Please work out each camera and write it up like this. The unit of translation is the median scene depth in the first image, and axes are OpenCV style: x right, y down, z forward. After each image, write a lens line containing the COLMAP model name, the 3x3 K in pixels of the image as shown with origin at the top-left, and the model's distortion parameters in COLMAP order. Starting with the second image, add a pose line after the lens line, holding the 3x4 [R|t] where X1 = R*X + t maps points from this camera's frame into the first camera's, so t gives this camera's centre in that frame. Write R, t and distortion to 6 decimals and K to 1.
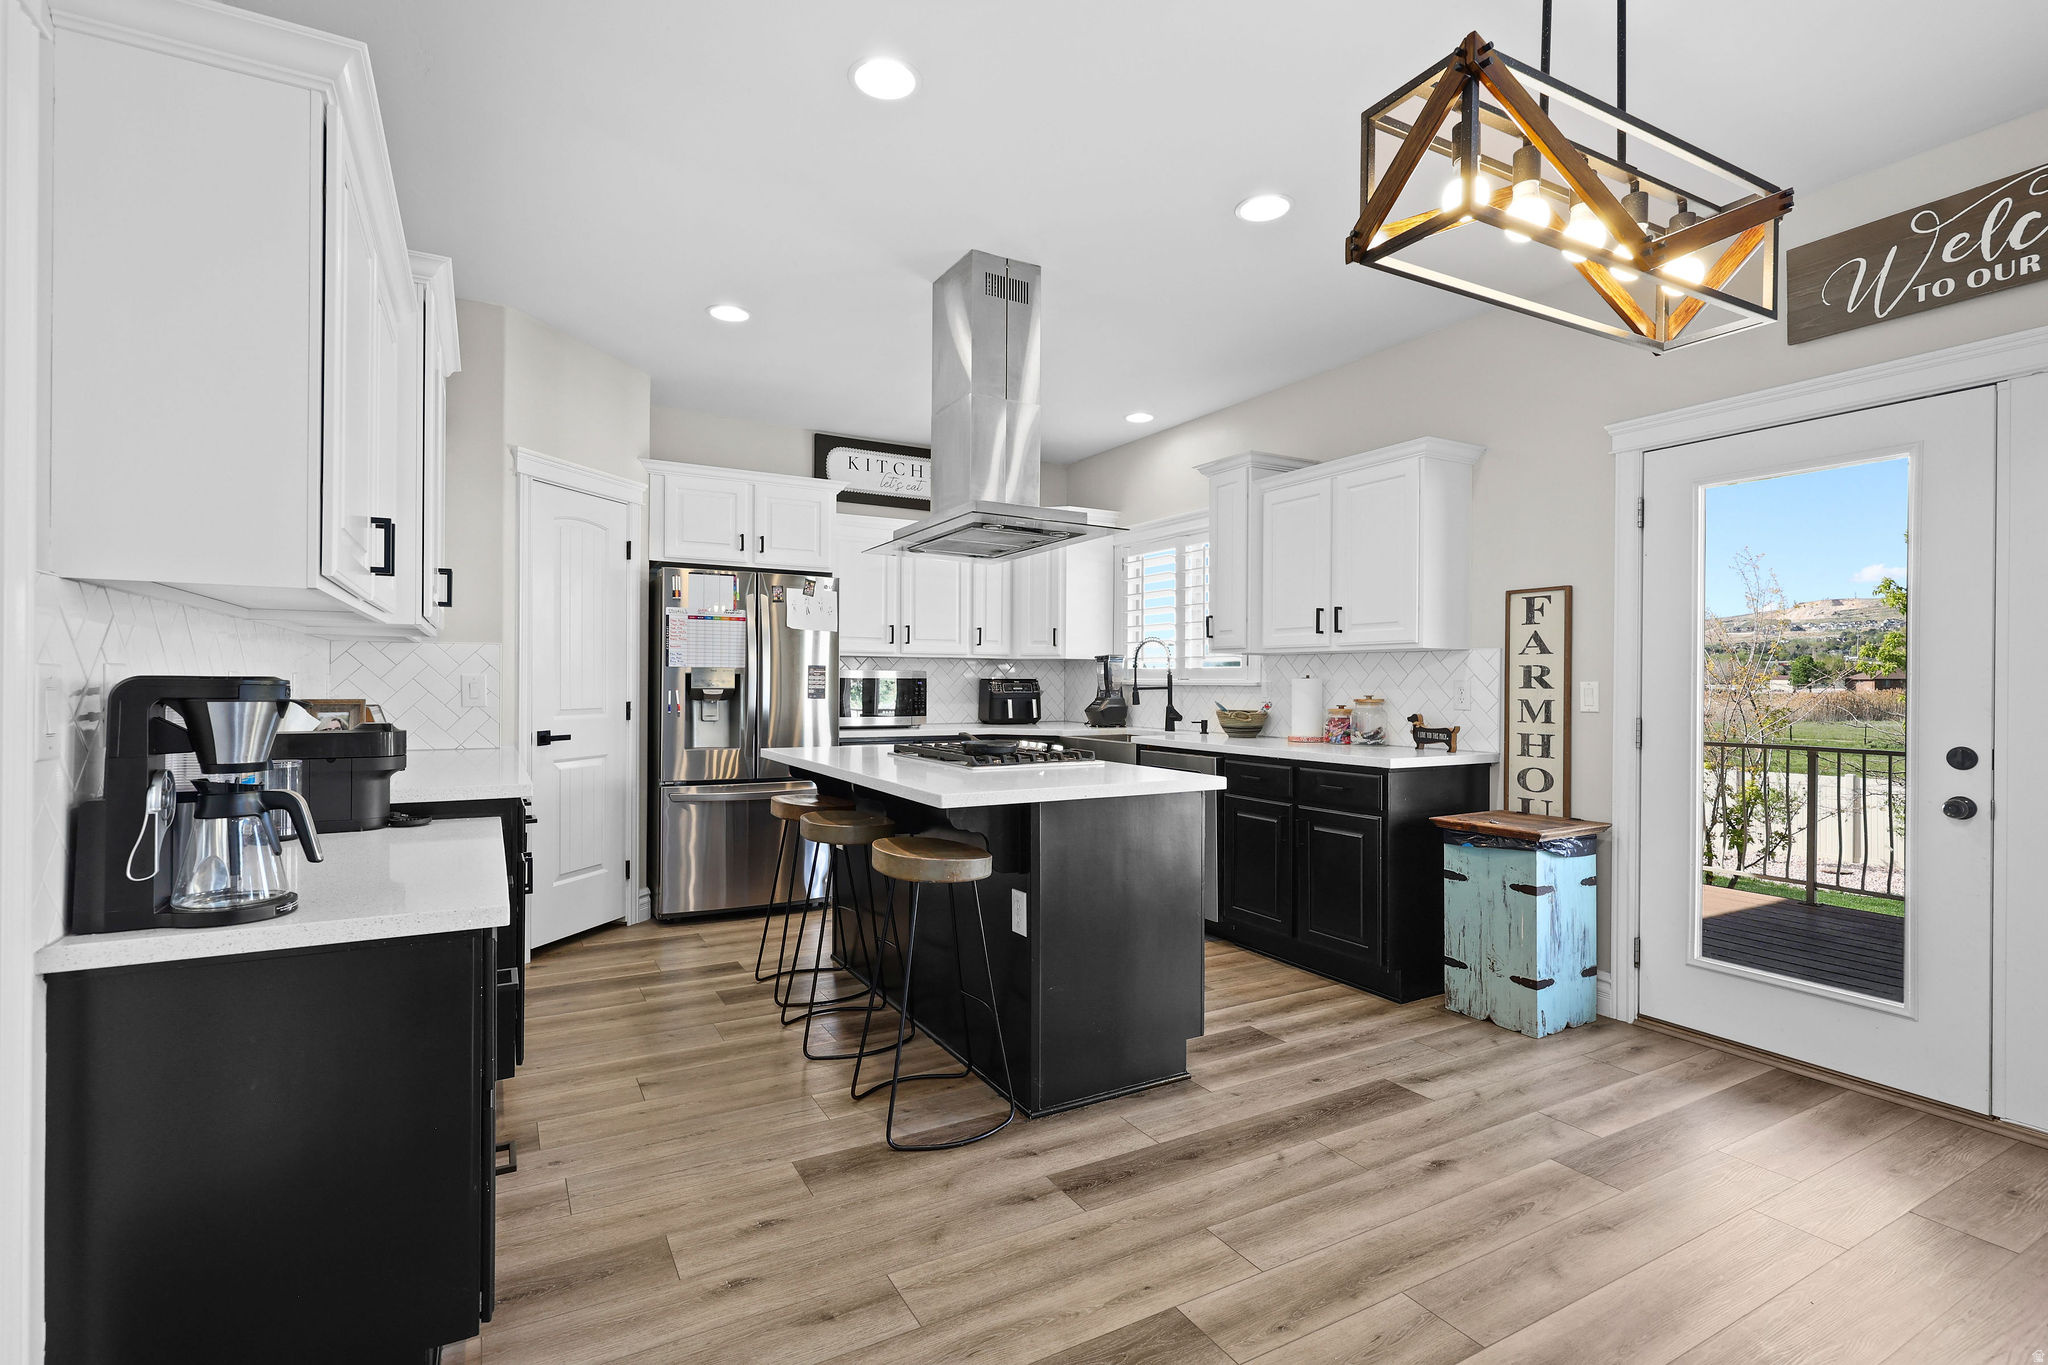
lens RADIAL K [[944.5, 0, 1016.1], [0, 944.5, 682.2], [0, 0, 1]] dist [0.005079, 0.001161]
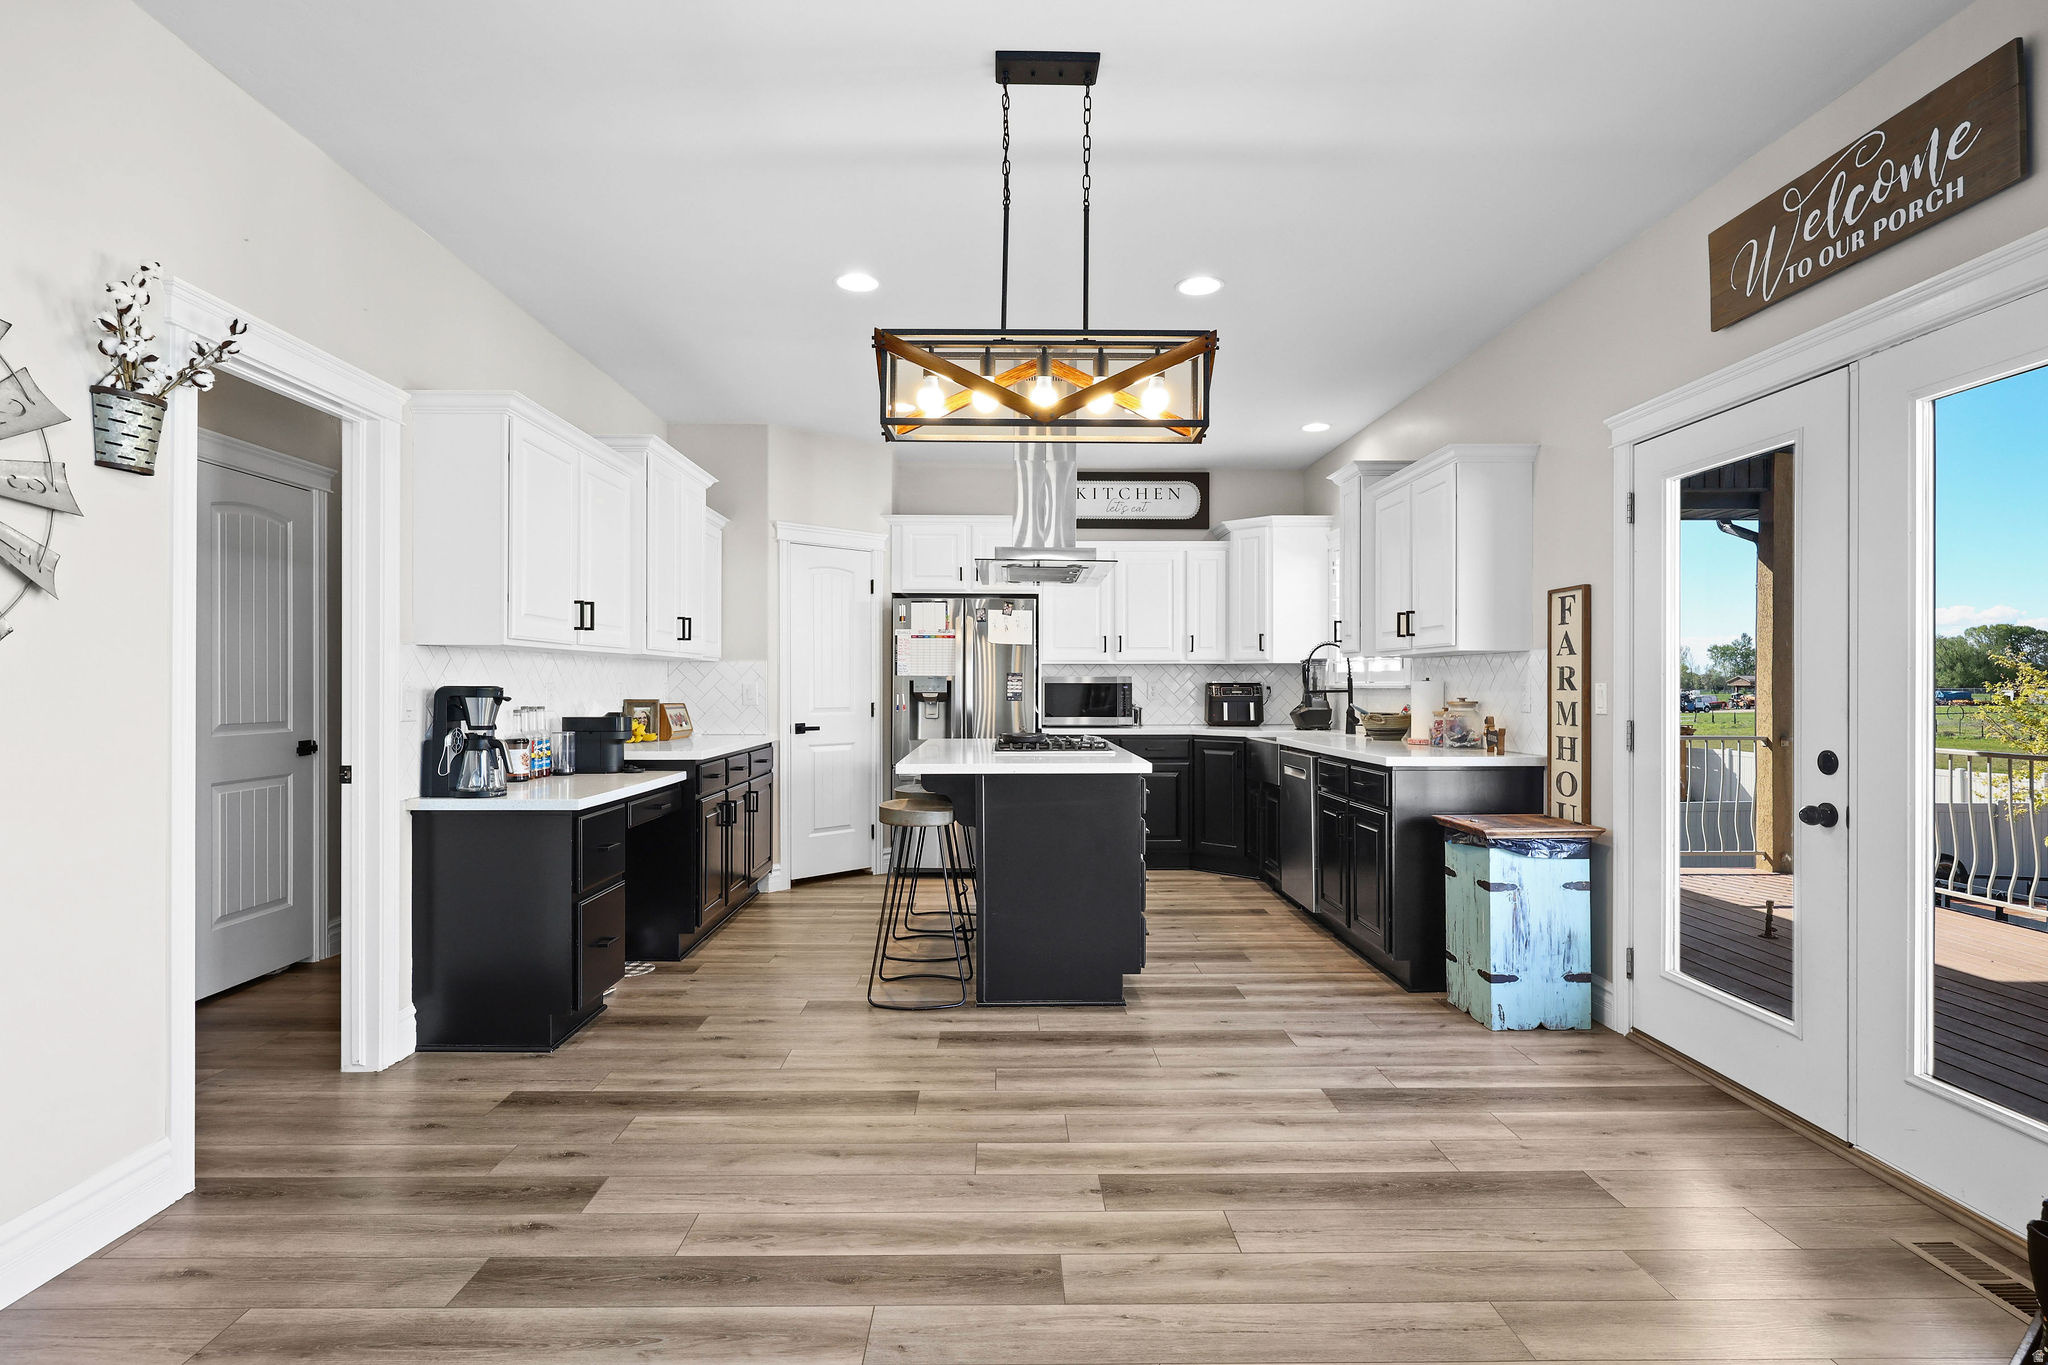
lens RADIAL K [[1030.0, 0, 1023.5], [0, 1030.0, 683.1], [0, 0, 1]] dist [0.003878, 0.001833]
pose [[0.883495, -0.006315, -0.468398, 0.559218], [0.004642, 0.999978, -0.004727, 0.001700], [0.468417, 0.002002, 0.883505, -0.204353]]
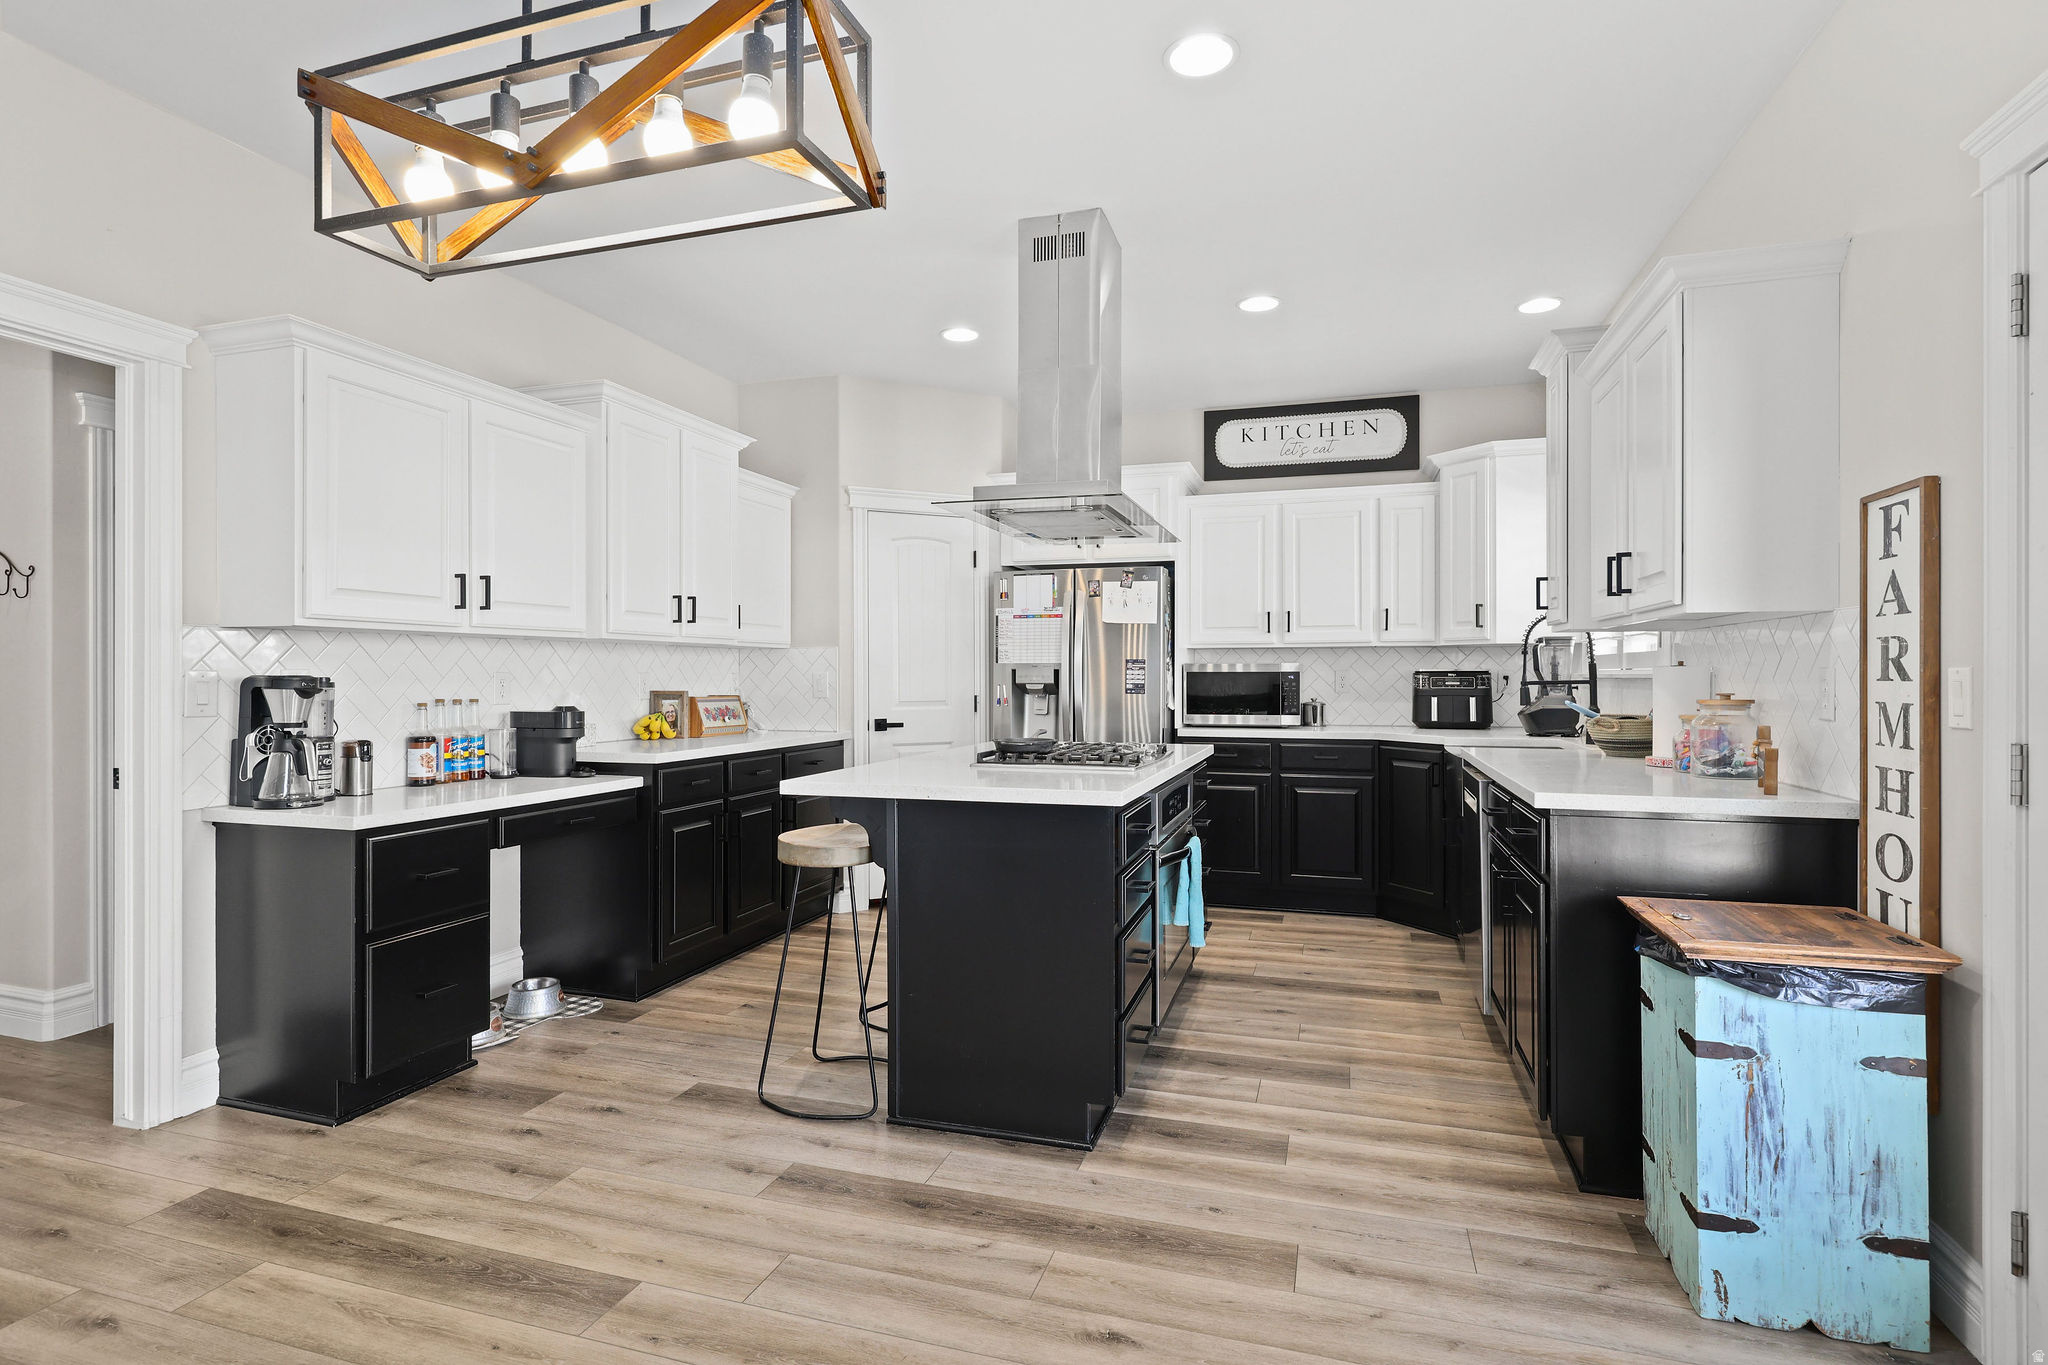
lens RADIAL K [[1030.0, 0, 1022.5], [0, 1030.0, 673.9], [0, 0, 1]] dist [0.003878, 0.001833]
pose [[0.685643, -0.007795, -0.727896, 0.641872], [0.004579, 0.999969, -0.006396, 0.004181], [0.727924, 0.001052, 0.685657, 0.267429]]
